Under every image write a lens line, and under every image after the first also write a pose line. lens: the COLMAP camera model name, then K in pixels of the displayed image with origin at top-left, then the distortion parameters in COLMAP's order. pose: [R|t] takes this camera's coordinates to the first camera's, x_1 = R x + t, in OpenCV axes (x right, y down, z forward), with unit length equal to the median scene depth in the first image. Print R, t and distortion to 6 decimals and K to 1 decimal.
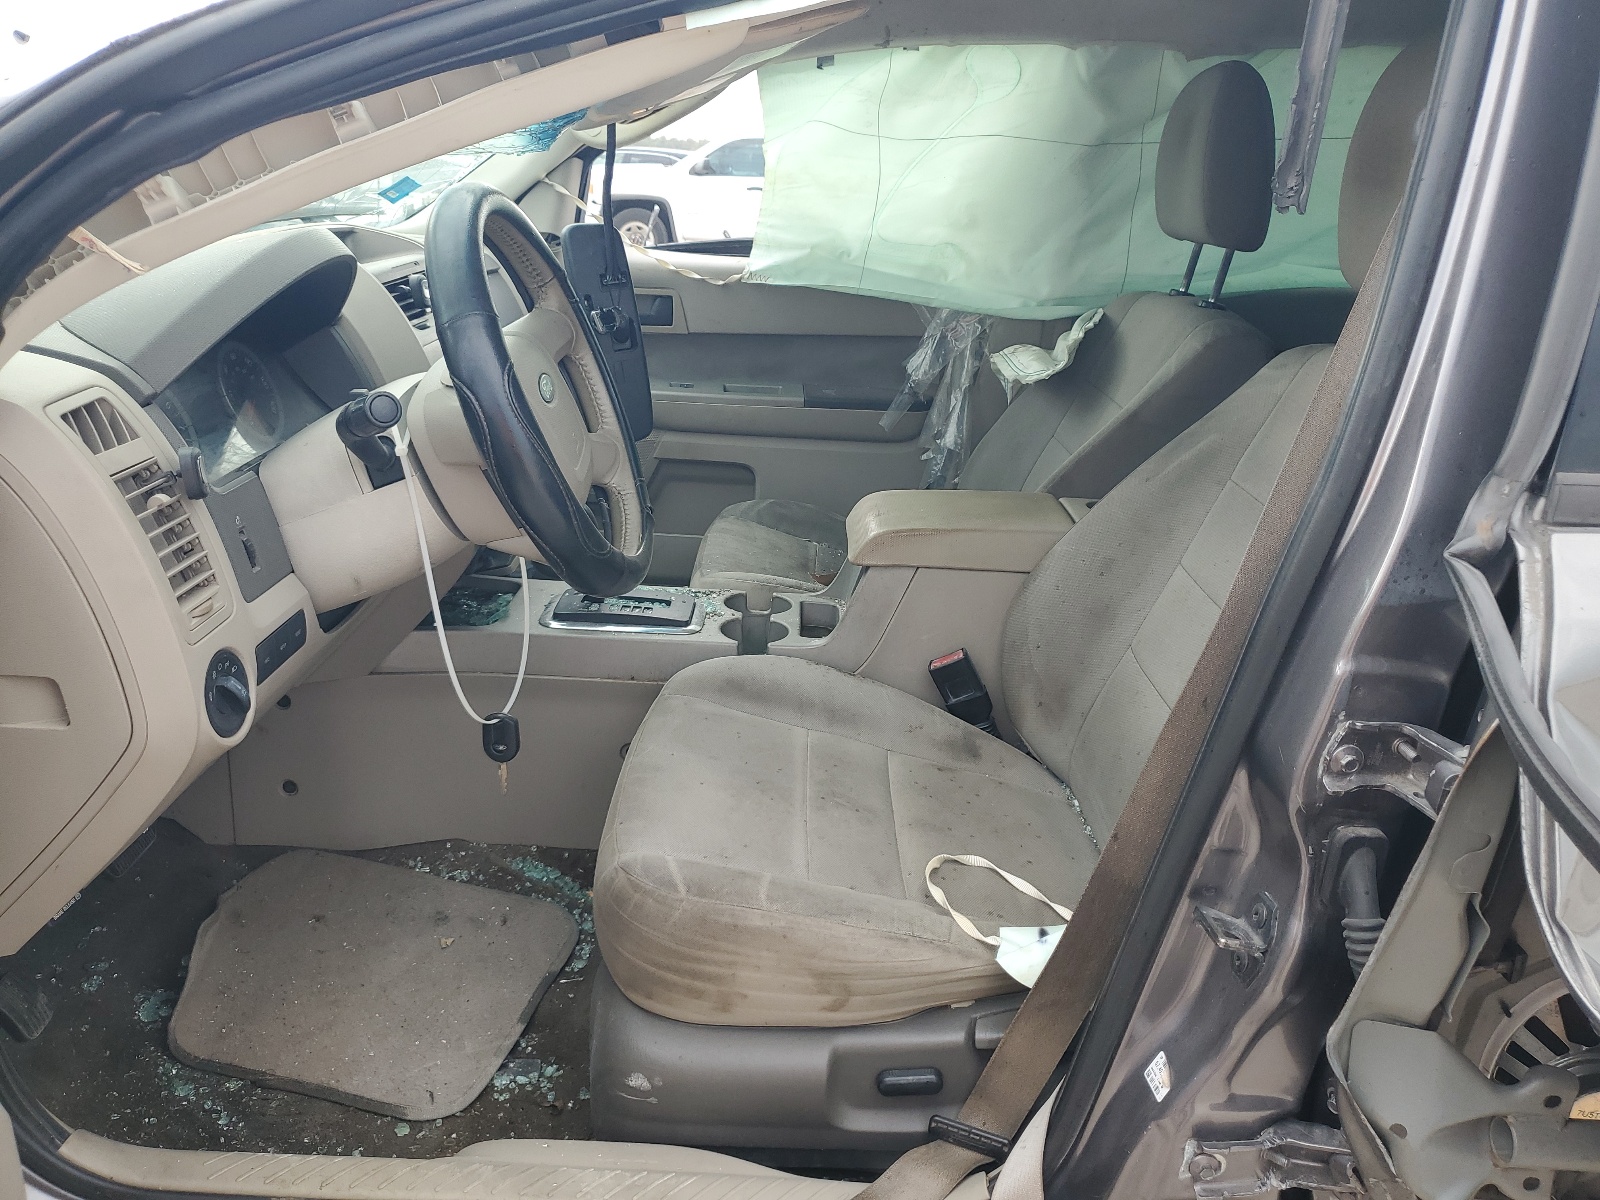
lens RADIAL K [[1245.5, 0, 800.0], [0, 1245.5, 600.0], [0, 0, 1]] dist [0.004840, 0.004799]
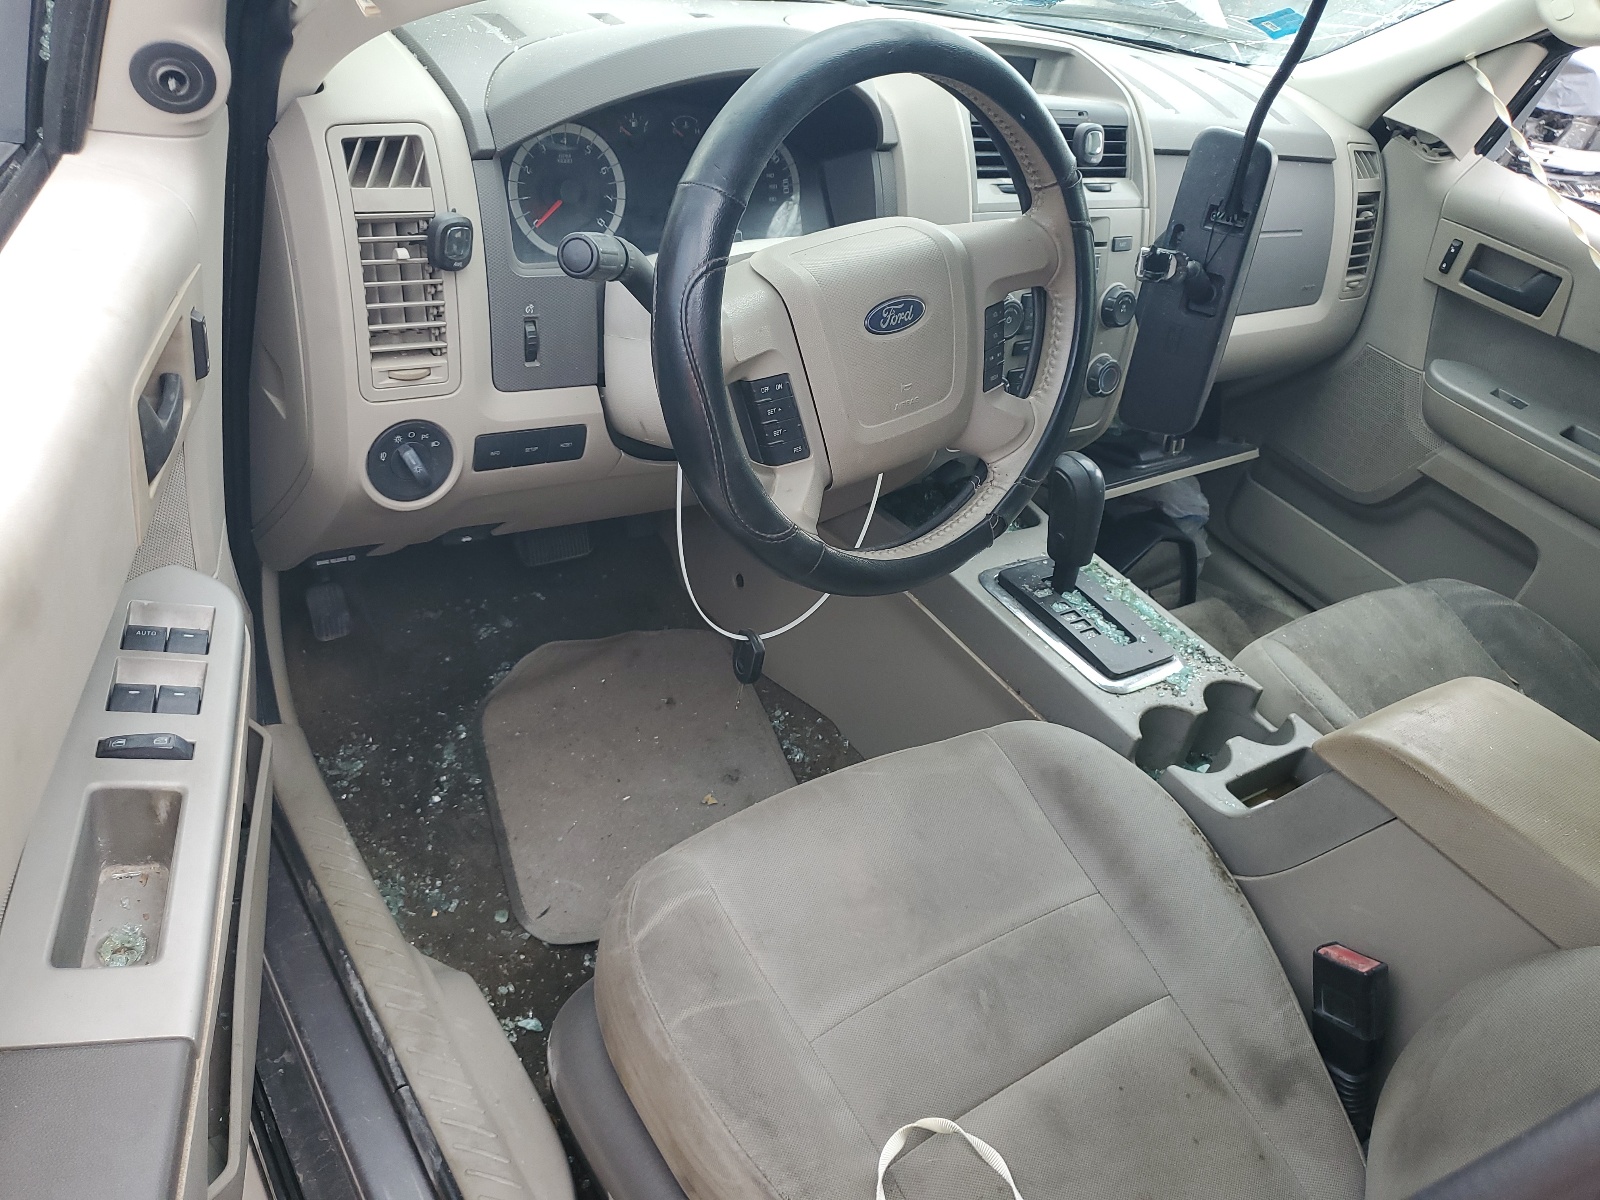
lens RADIAL K [[1245.5, 0, 800.0], [0, 1245.5, 600.0], [0, 0, 1]] dist [0.004840, 0.004799]
pose [[0.574849, 0.542416, -0.612645, 0.262505], [-0.444429, 0.835624, 0.322824, -0.198329], [0.687046, 0.086702, 0.721423, 0.345250]]
